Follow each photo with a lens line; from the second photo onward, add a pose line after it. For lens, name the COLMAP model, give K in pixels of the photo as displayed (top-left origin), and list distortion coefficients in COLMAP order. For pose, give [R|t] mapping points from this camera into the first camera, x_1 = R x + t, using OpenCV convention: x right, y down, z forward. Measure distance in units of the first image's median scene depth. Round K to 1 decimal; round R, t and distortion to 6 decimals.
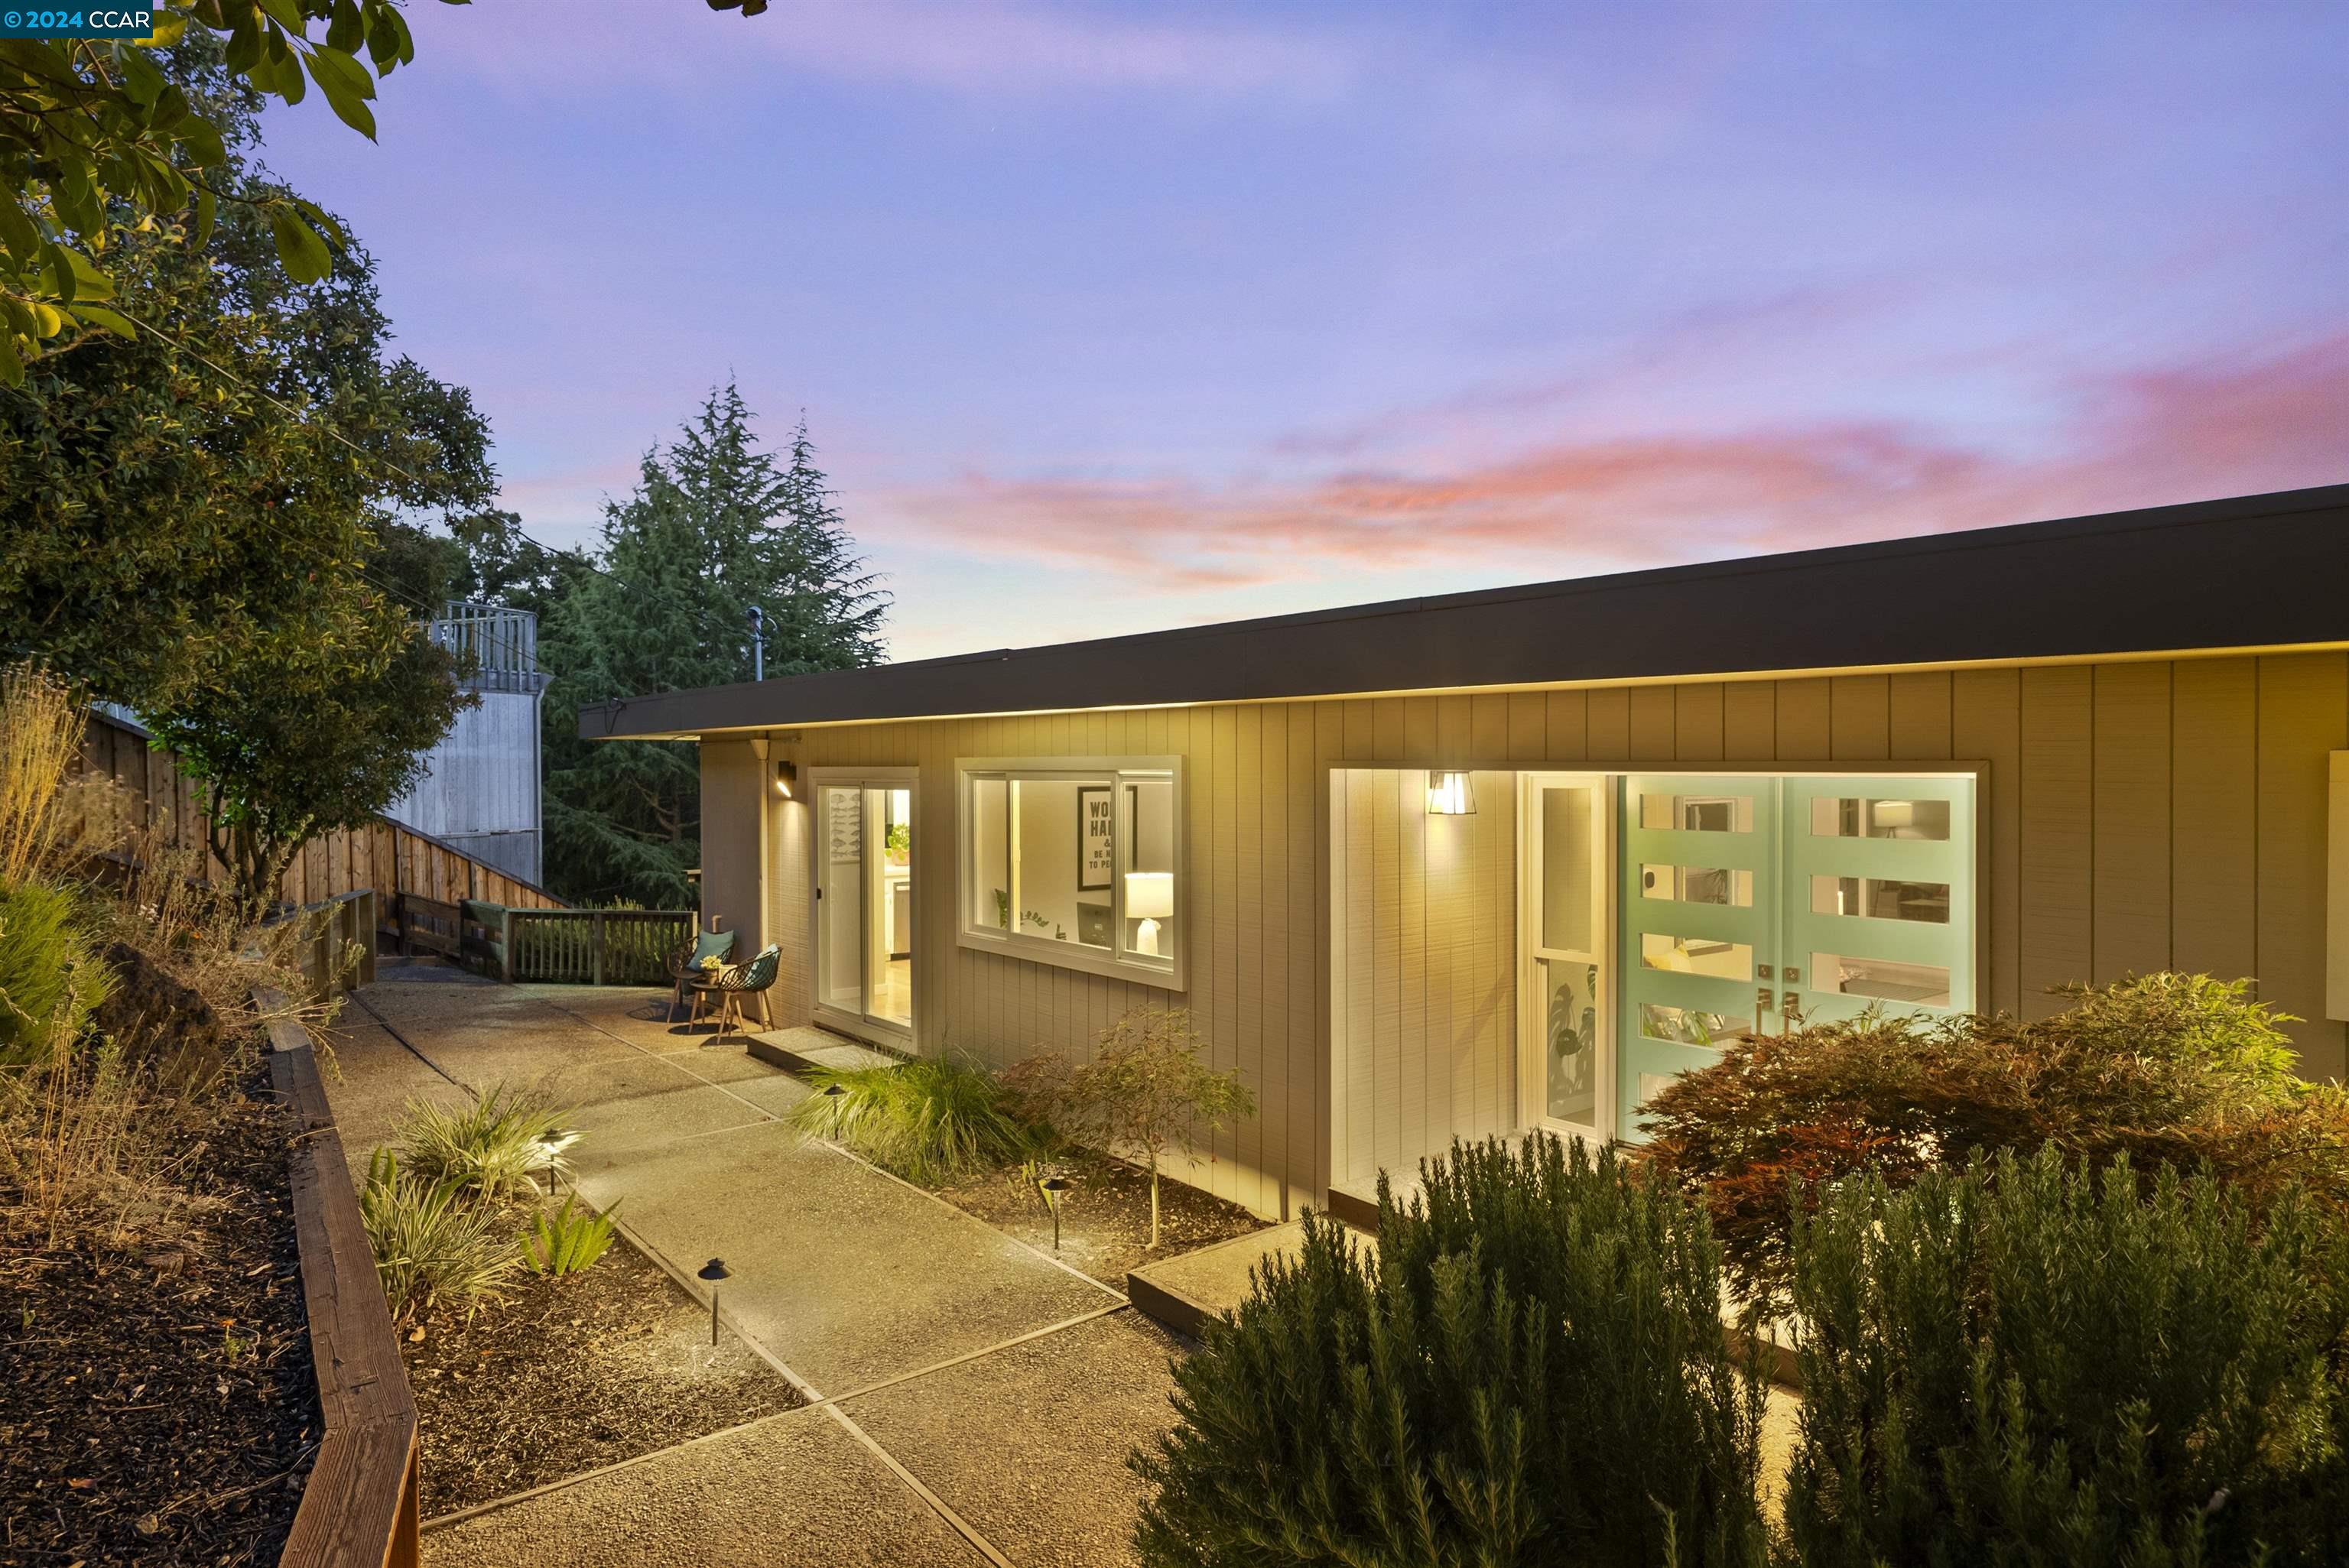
lens RADIAL K [[1346.1, 0, 1173.1], [0, 1346.1, 779.4], [0, 0, 1]] dist [-0.000506, -0.000051]
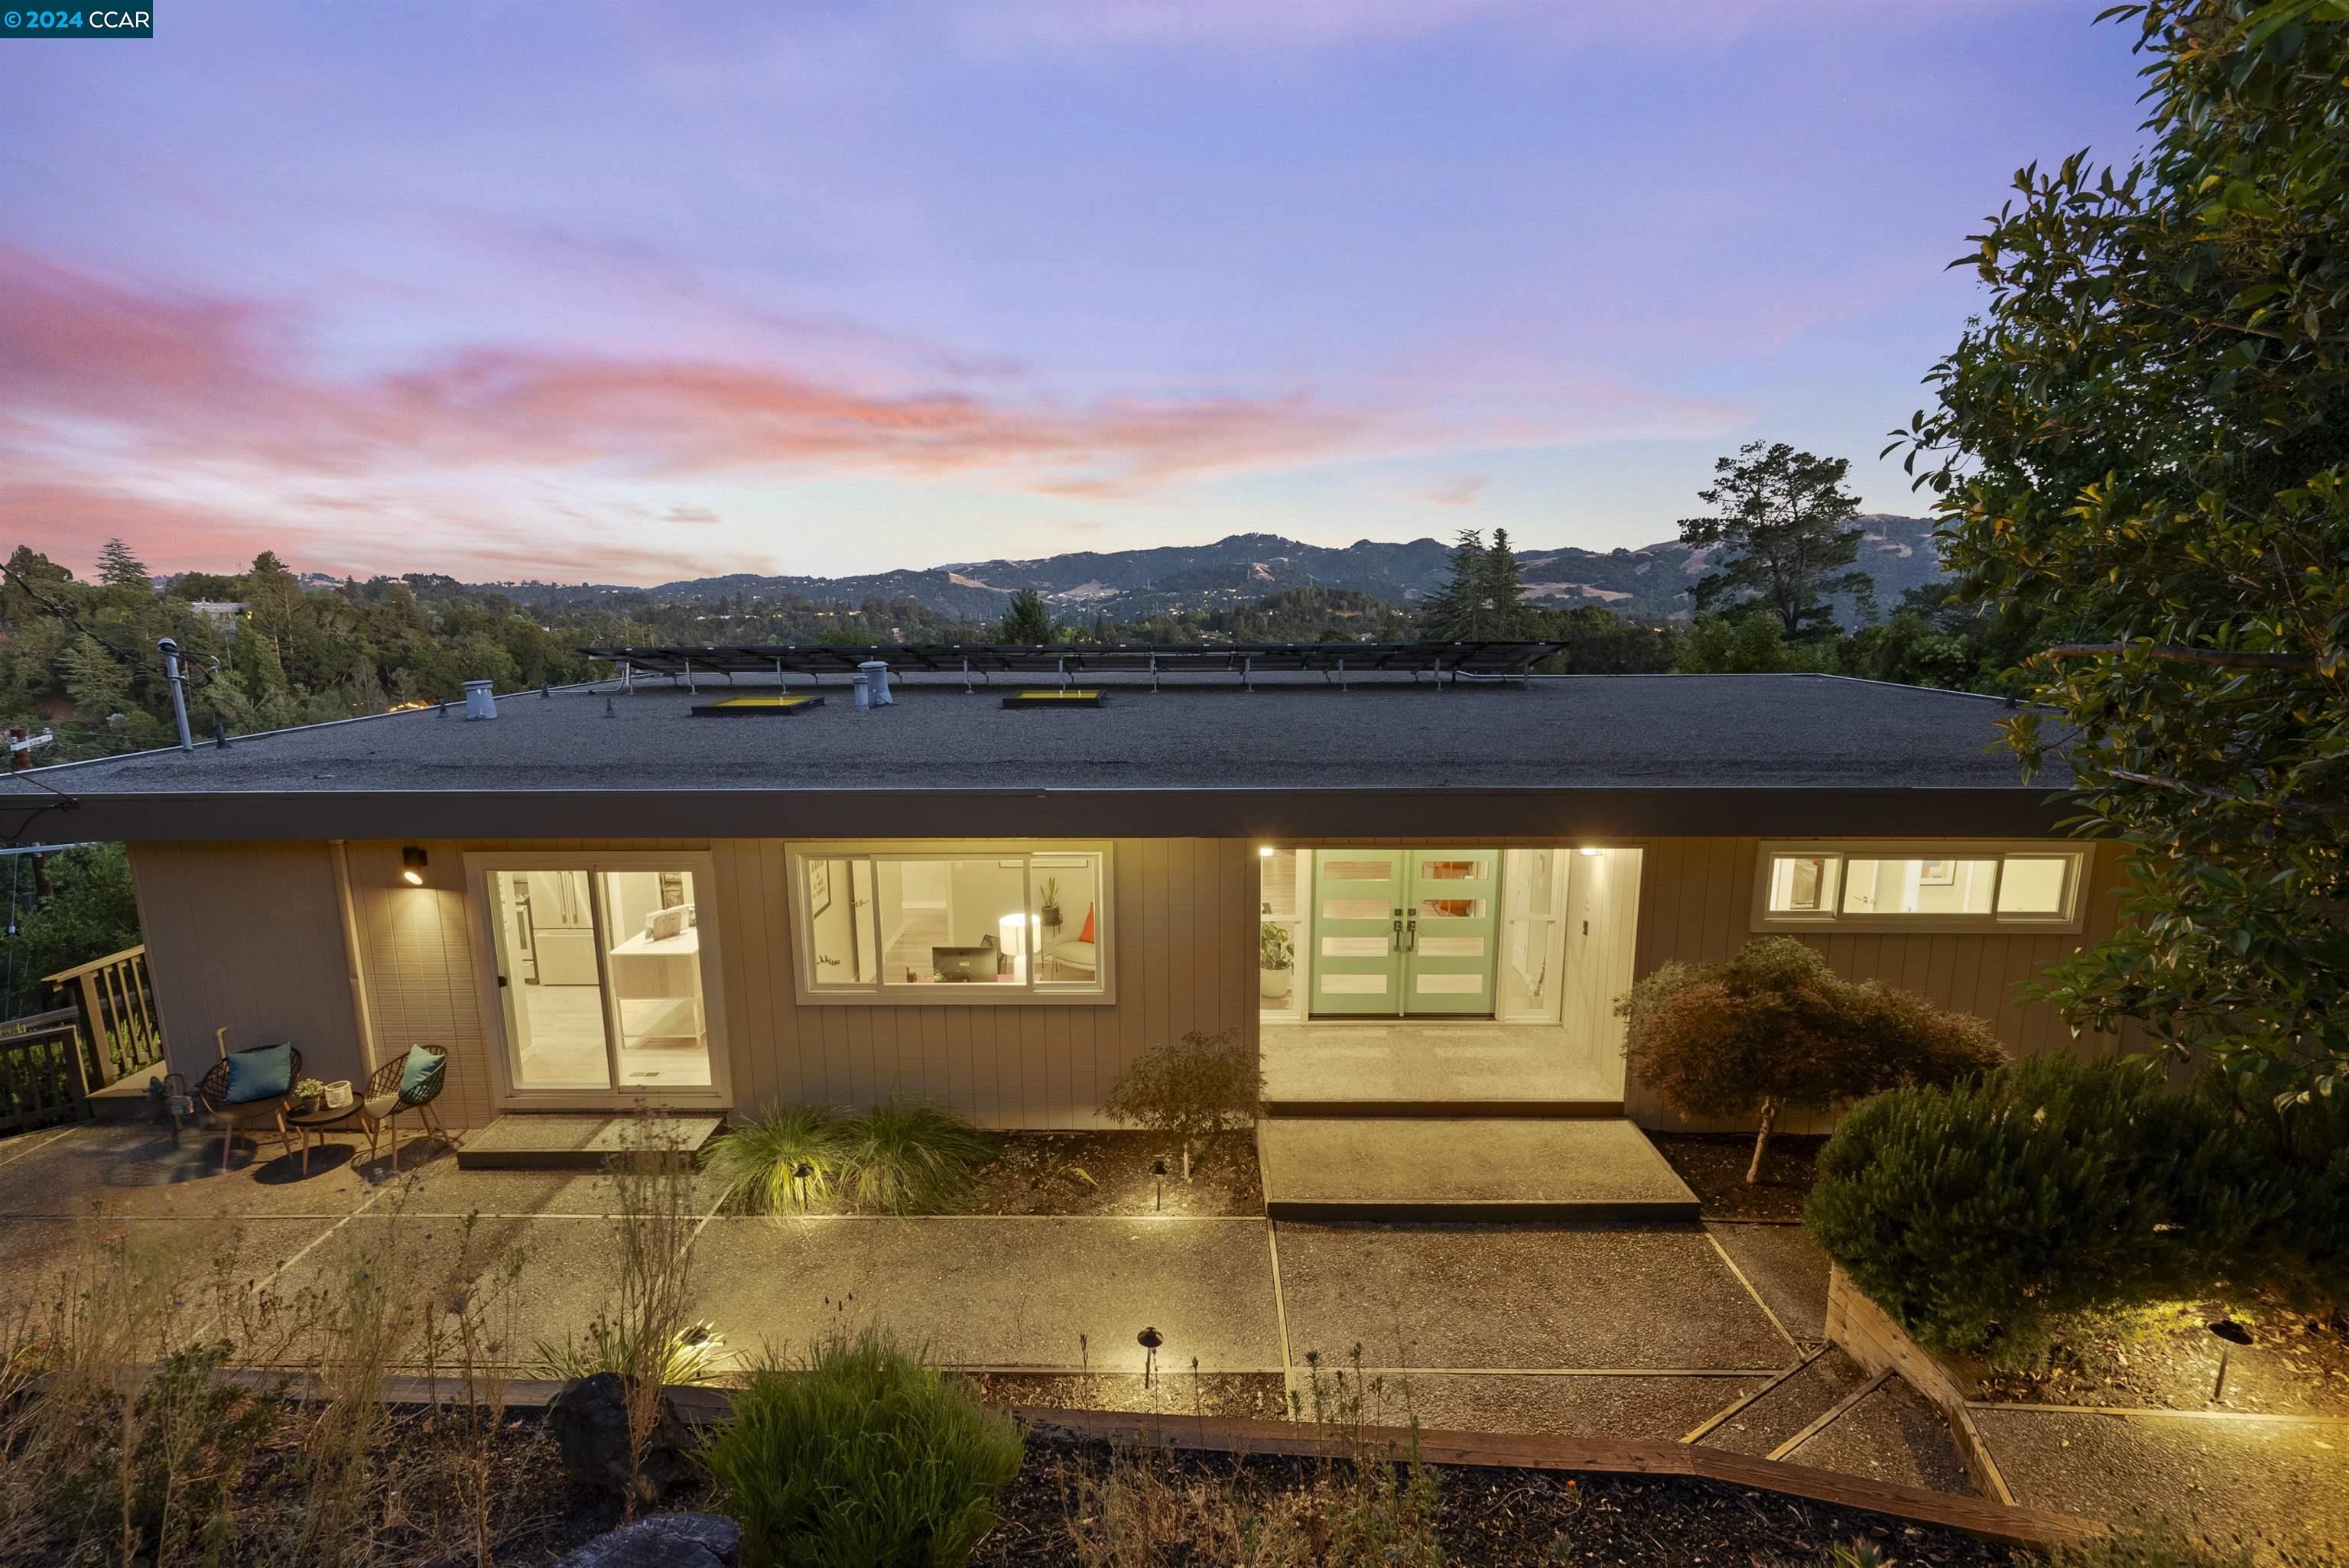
lens RADIAL K [[1068.0, 0, 1162.4], [0, 1068.0, 796.2], [0, 0, 1]] dist [0.000594, -0.000245]
pose [[0.640702, -0.150509, 0.752893, -0.599259], [0.015876, 0.982985, 0.182996, -0.203171], [-0.767625, -0.105293, 0.632191, 0.213582]]
